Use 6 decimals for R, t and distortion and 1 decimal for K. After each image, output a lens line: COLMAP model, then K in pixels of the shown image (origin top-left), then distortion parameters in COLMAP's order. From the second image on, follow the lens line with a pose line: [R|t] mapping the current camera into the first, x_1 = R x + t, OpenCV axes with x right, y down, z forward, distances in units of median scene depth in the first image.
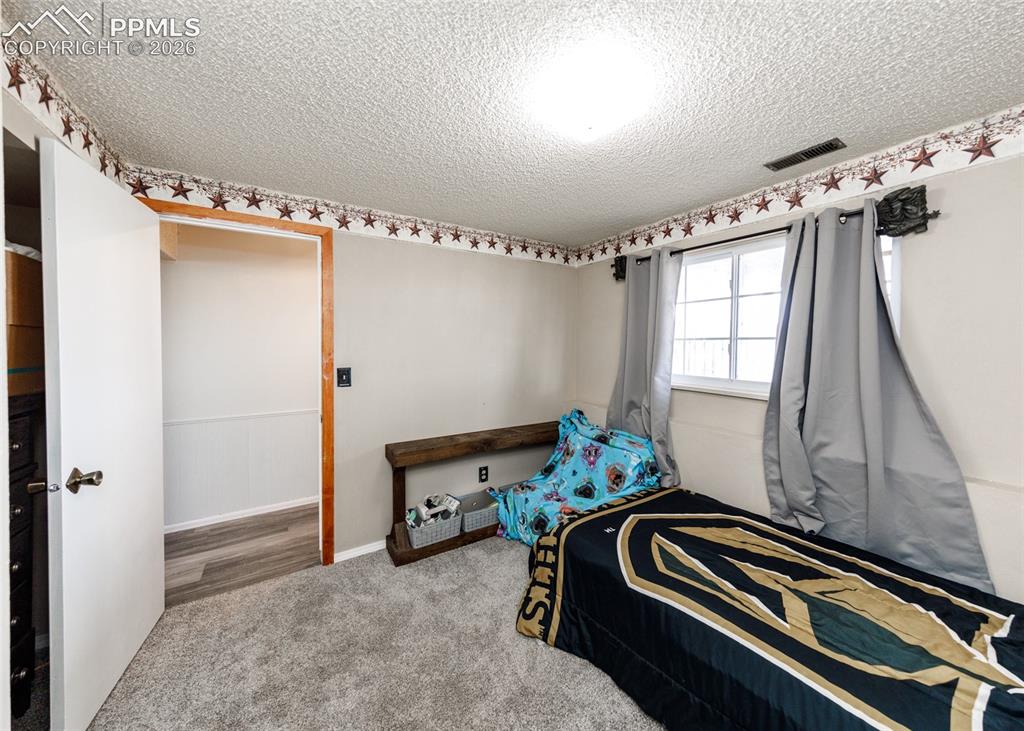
lens RADIAL K [[346.7, 0, 514.0], [0, 346.7, 349.7], [0, 0, 1]] dist [-0.000127, -0.000038]
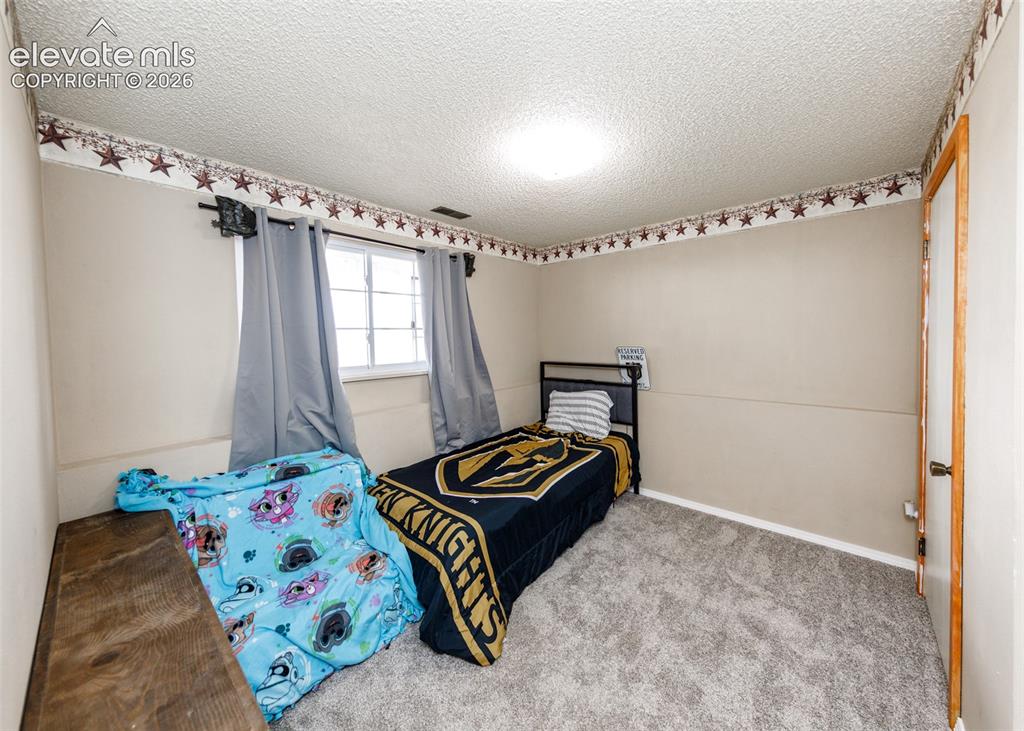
lens RADIAL K [[380.9, 0, 514.1], [0, 380.9, 347.7], [0, 0, 1]] dist [0.000677, 0.000050]
pose [[-0.271848, -0.028130, 0.961929, -0.749772], [0.035313, 0.998608, 0.039182, -0.003559], [-0.961692, 0.044620, -0.270476, 0.988472]]
